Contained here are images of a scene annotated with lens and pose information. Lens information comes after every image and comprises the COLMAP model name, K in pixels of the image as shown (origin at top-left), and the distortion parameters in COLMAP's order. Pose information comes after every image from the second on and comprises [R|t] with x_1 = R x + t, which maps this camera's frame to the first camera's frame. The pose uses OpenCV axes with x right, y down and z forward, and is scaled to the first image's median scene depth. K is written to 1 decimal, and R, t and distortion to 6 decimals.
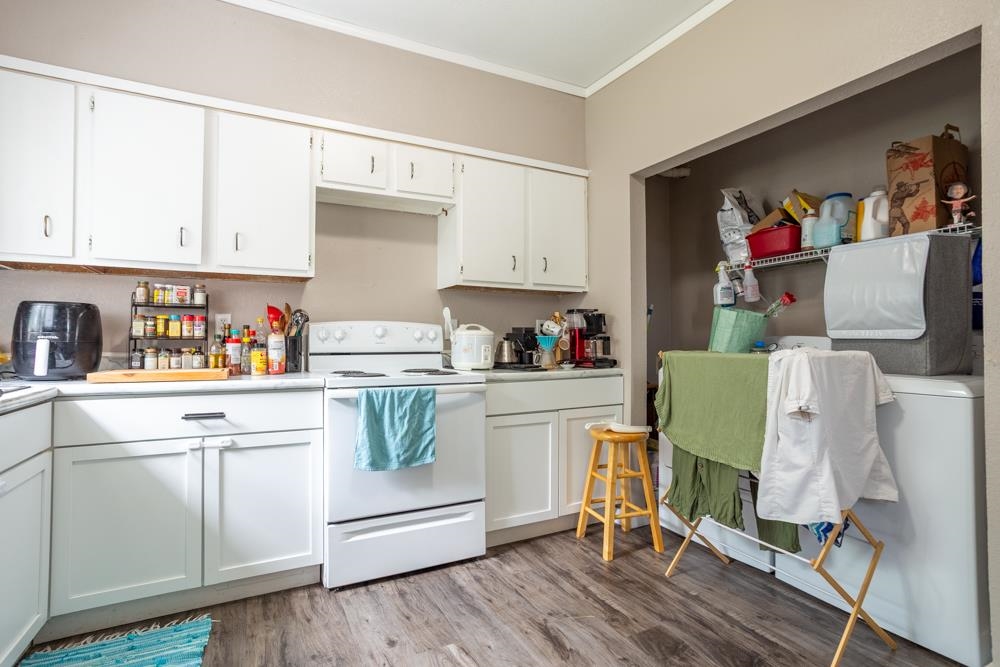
lens RADIAL K [[484.9, 0, 500.2], [0, 484.9, 336.9], [0, 0, 1]] dist [-0.031681, 0.008884]
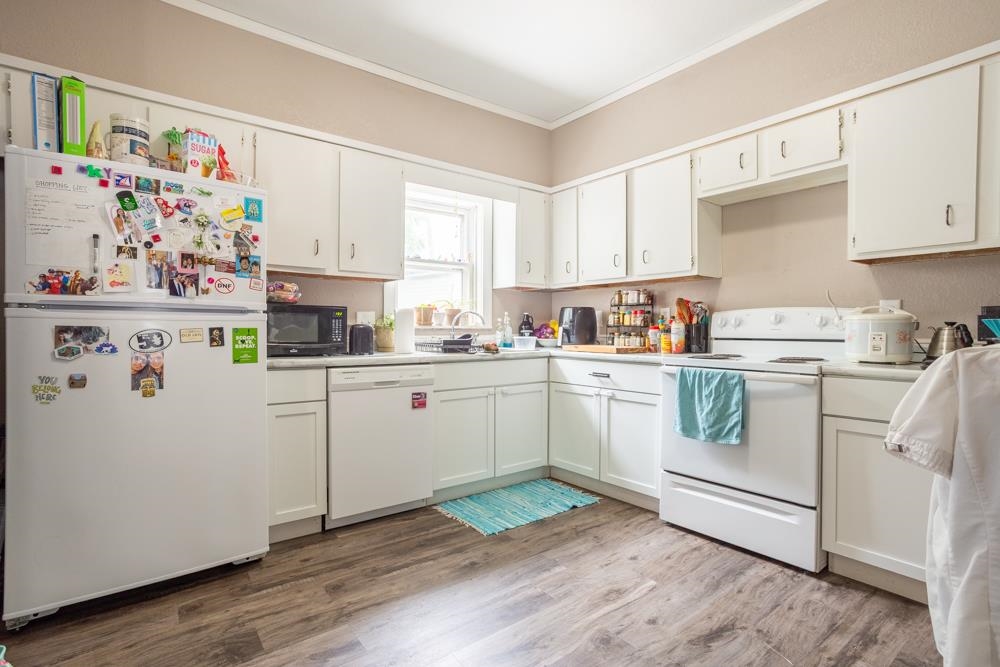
lens RADIAL K [[484.9, 0, 497.5], [0, 484.9, 331.7], [0, 0, 1]] dist [-0.031681, 0.008884]
pose [[0.175418, 0.005652, -0.984478, 0.801237], [0.011299, 0.999906, 0.007754, 0.004423], [0.984429, -0.012484, 0.175338, 0.329779]]
